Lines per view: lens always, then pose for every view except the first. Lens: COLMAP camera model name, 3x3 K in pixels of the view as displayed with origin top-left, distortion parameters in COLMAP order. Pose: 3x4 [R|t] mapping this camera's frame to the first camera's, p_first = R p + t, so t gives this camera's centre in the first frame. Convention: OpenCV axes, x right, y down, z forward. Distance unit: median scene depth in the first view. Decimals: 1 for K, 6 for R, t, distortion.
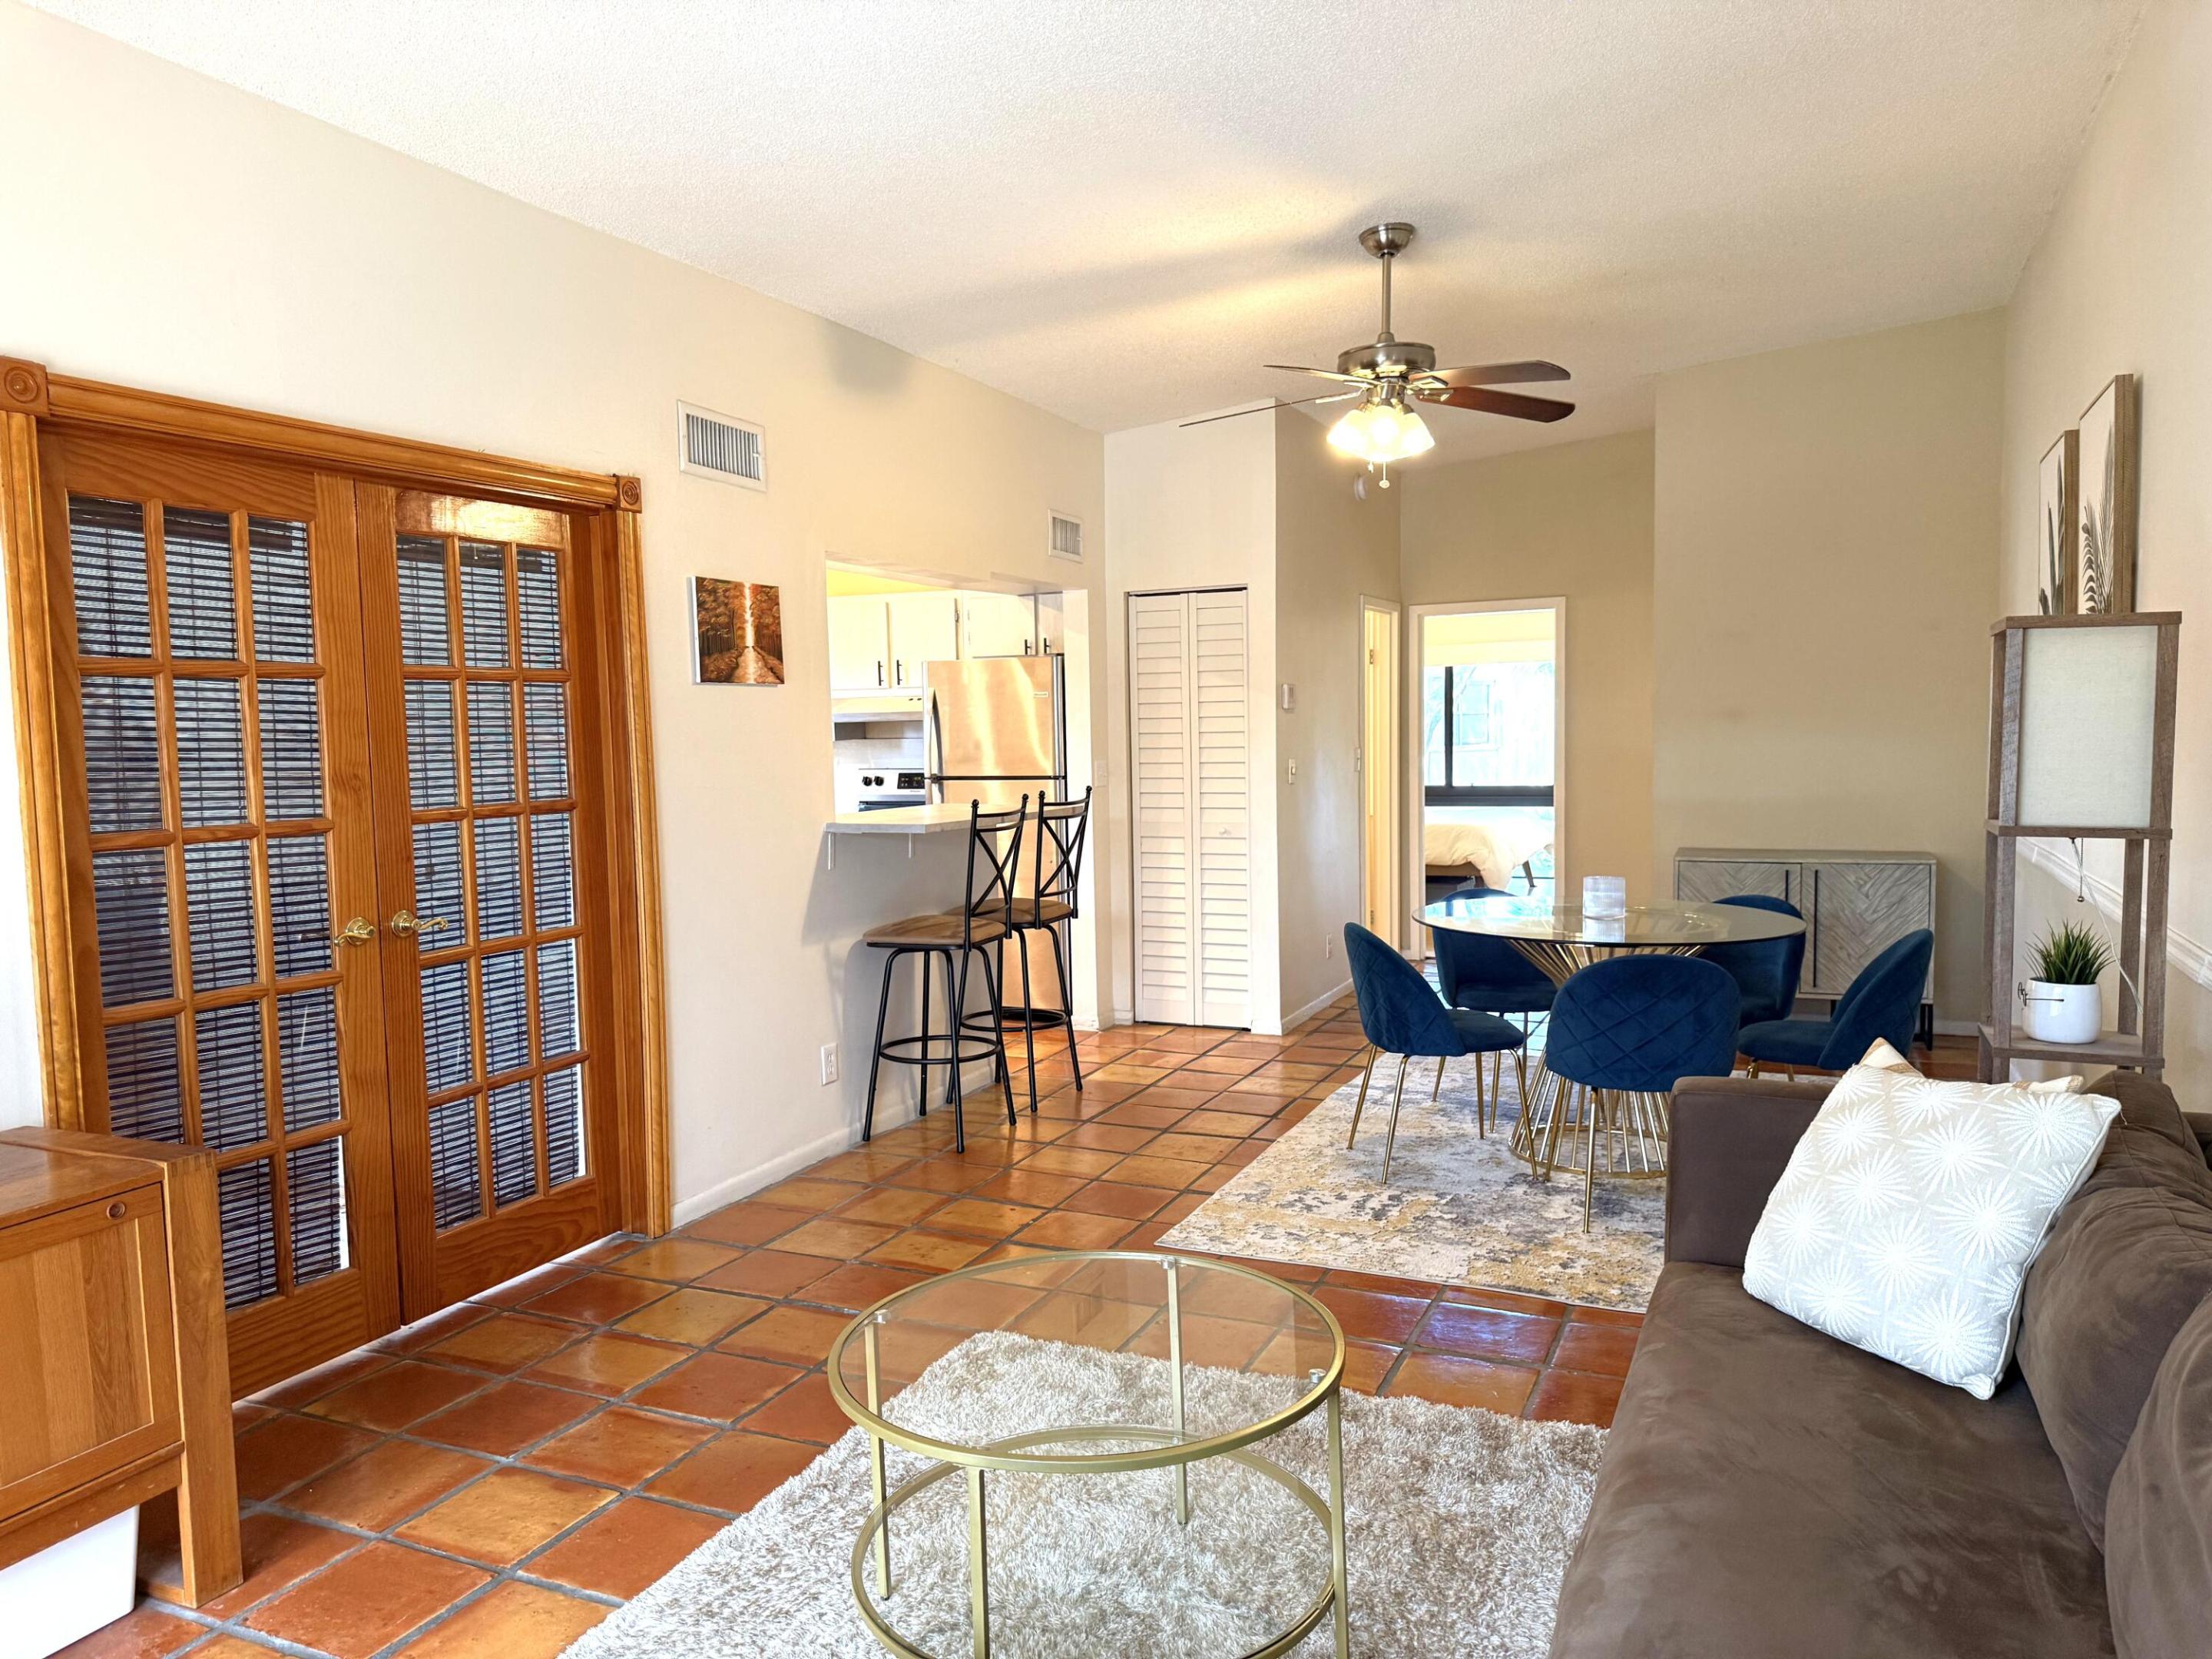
lens RADIAL K [[1582.1, 0, 1090.9], [0, 1582.1, 823.2], [0, 0, 1]] dist [0.089971, -0.119122]
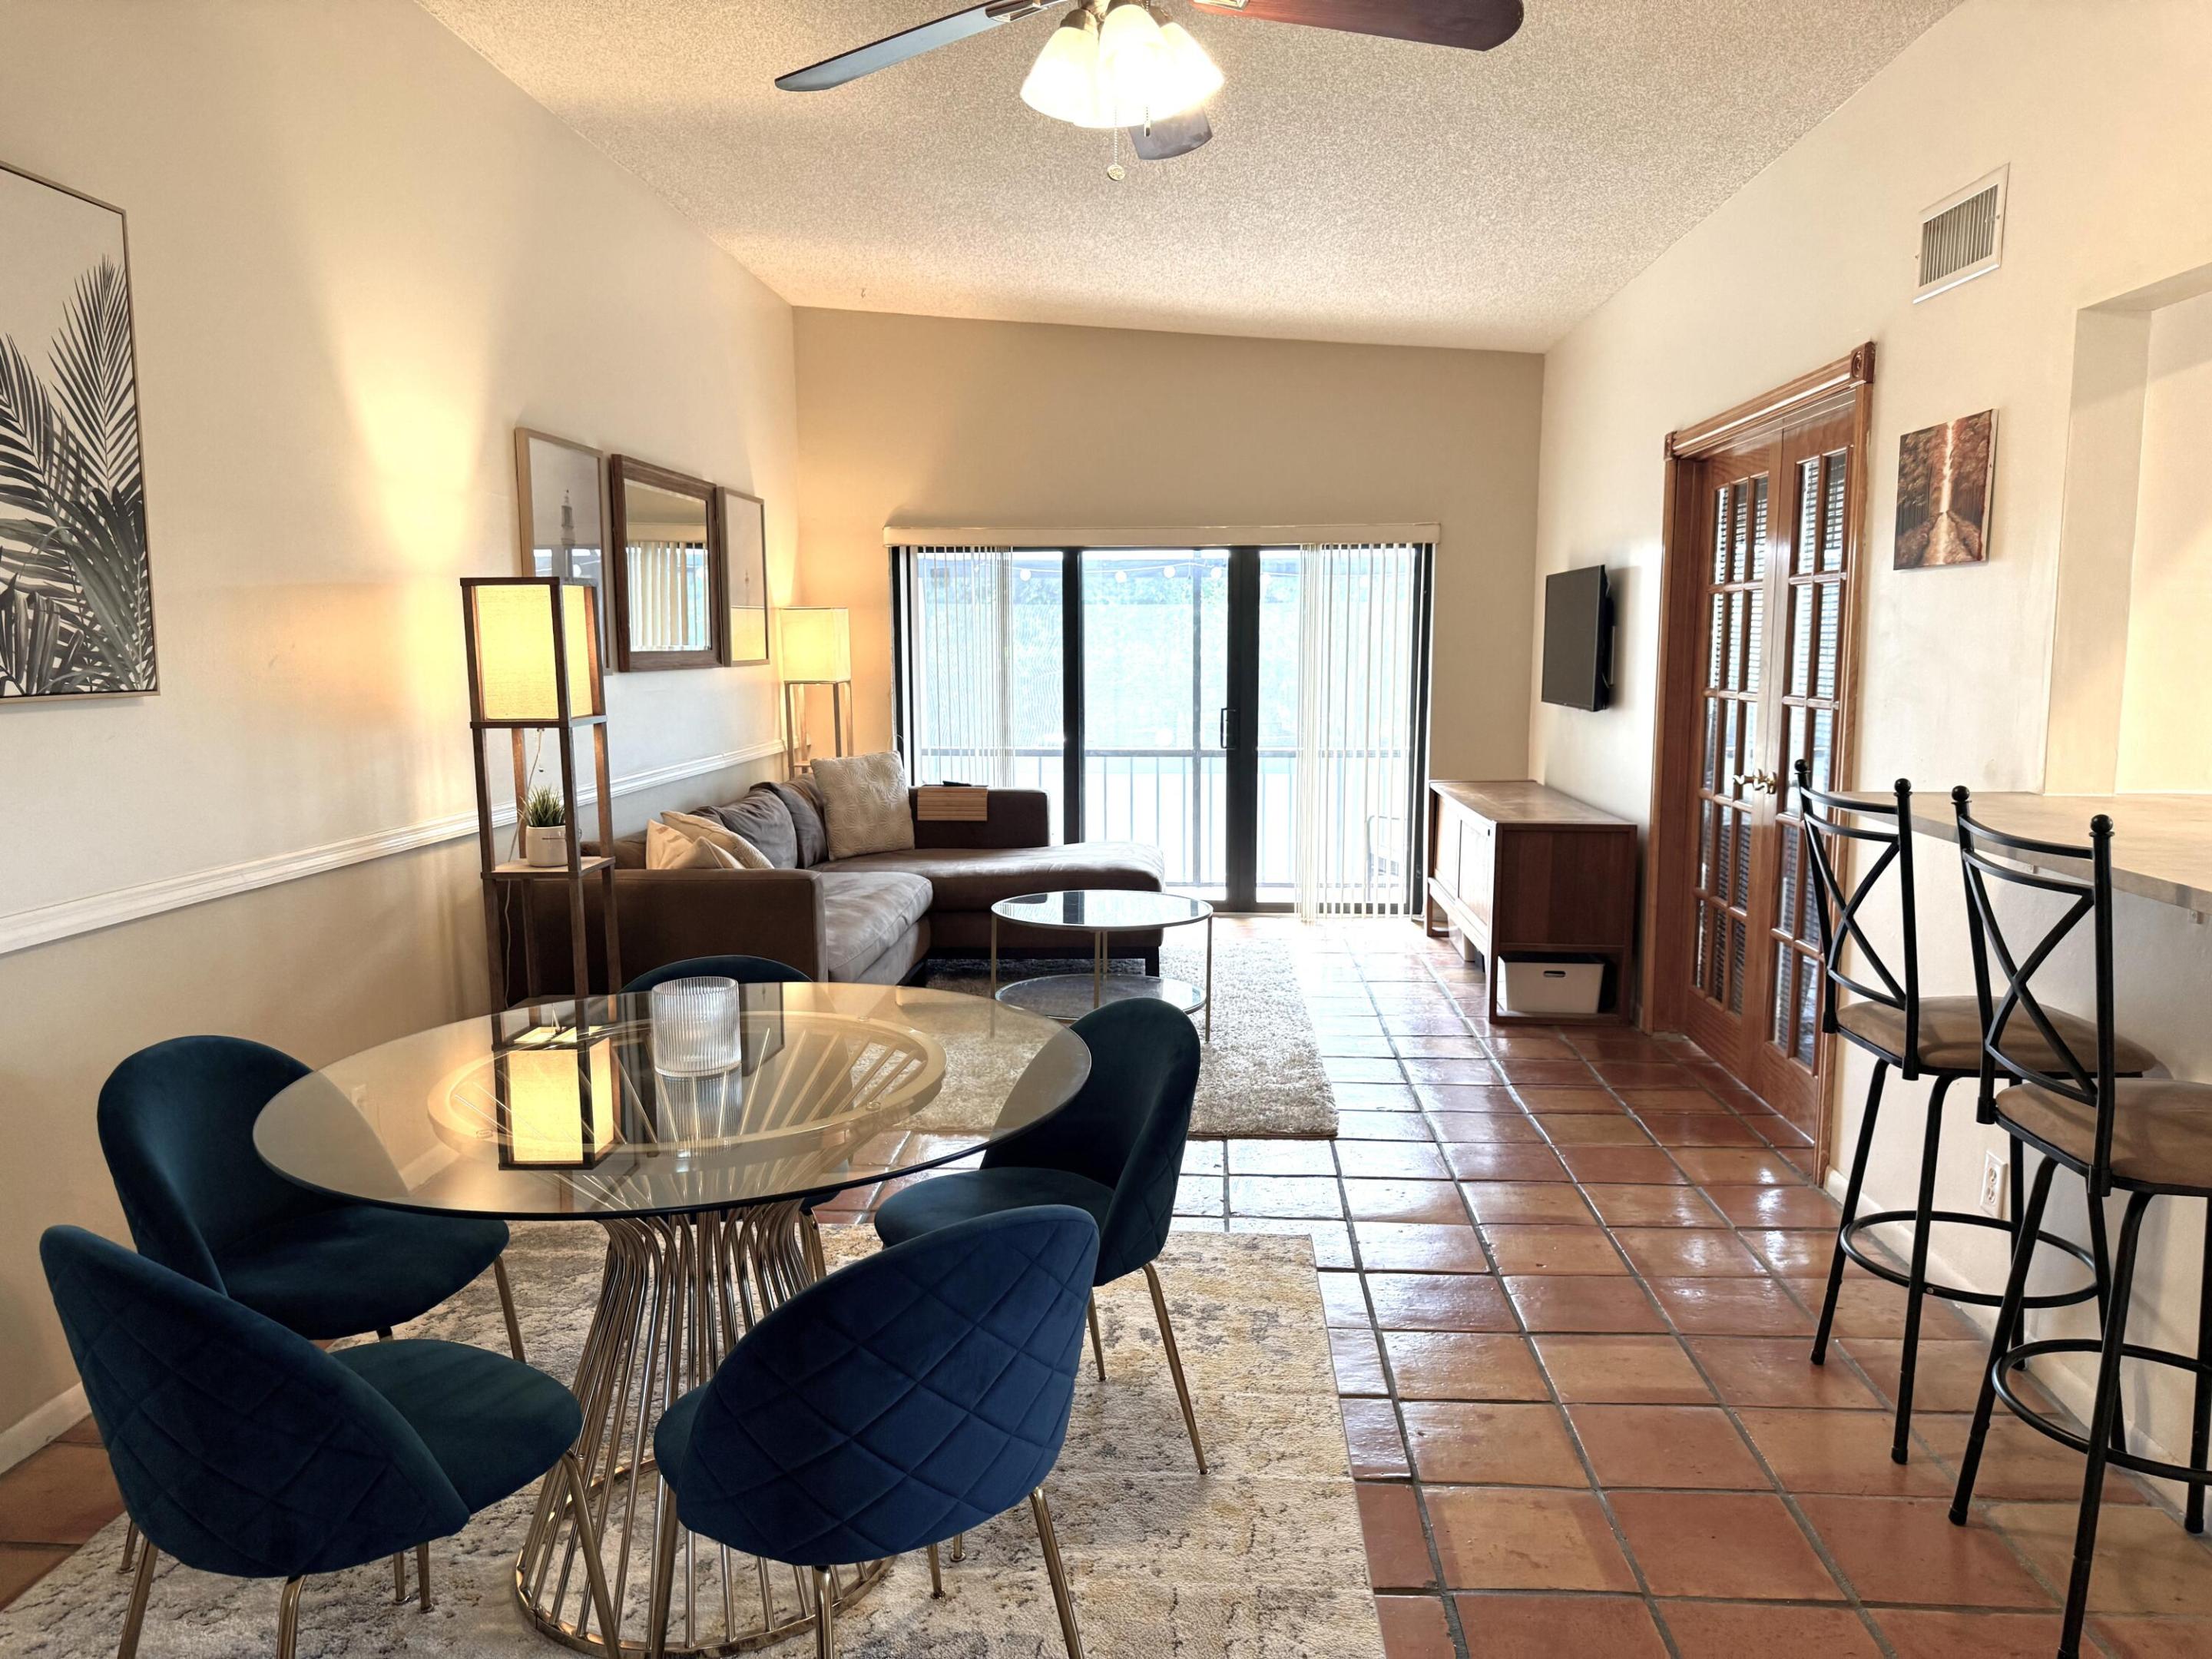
lens RADIAL K [[1582.1, 0, 1109.2], [0, 1582.1, 842.1], [0, 0, 1]] dist [0.089971, -0.119122]
pose [[-0.932318, 0.067051, -0.355369, 0.391059], [-0.001087, 0.982138, 0.188161, -0.100679], [0.361638, 0.175812, -0.915592, 1.532597]]
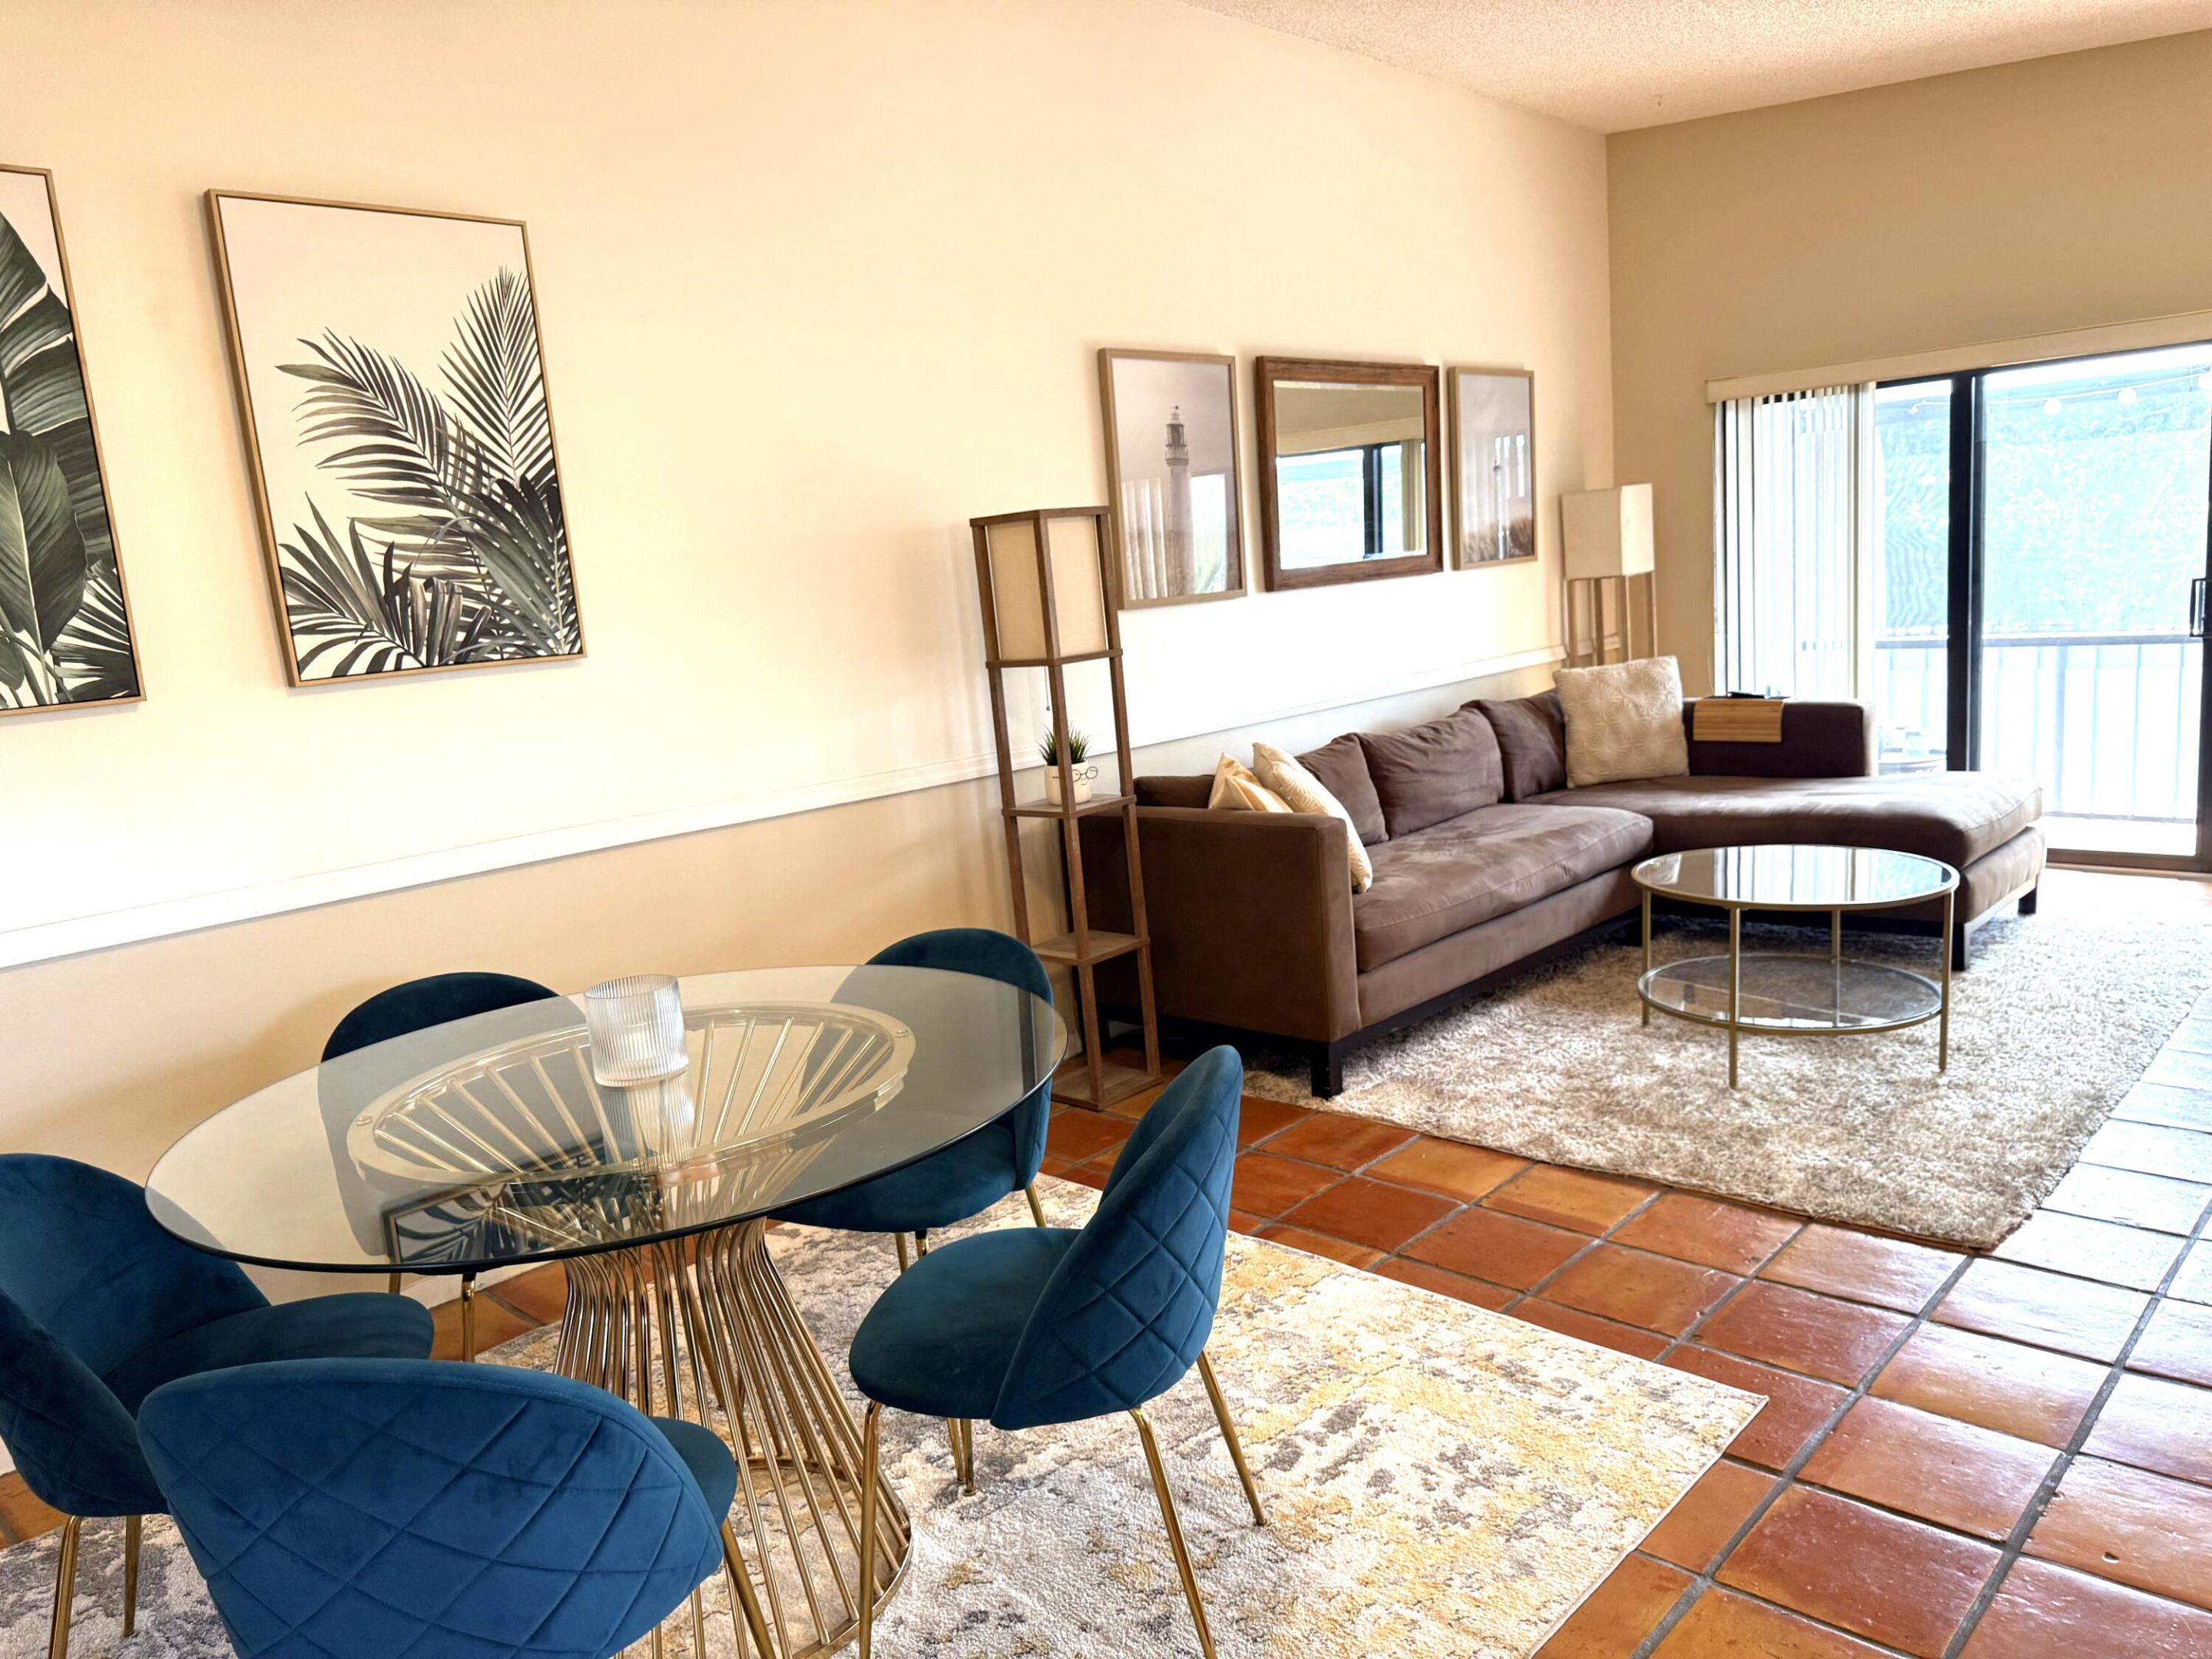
lens RADIAL K [[1582.1, 0, 1110.5], [0, 1582.1, 825.4], [0, 0, 1]] dist [0.089971, -0.119122]
pose [[-0.942836, 0.037619, 0.331127, 0.057307], [0.112418, 0.971271, 0.209750, -0.087924], [-0.313724, 0.234984, -0.919978, 1.403492]]
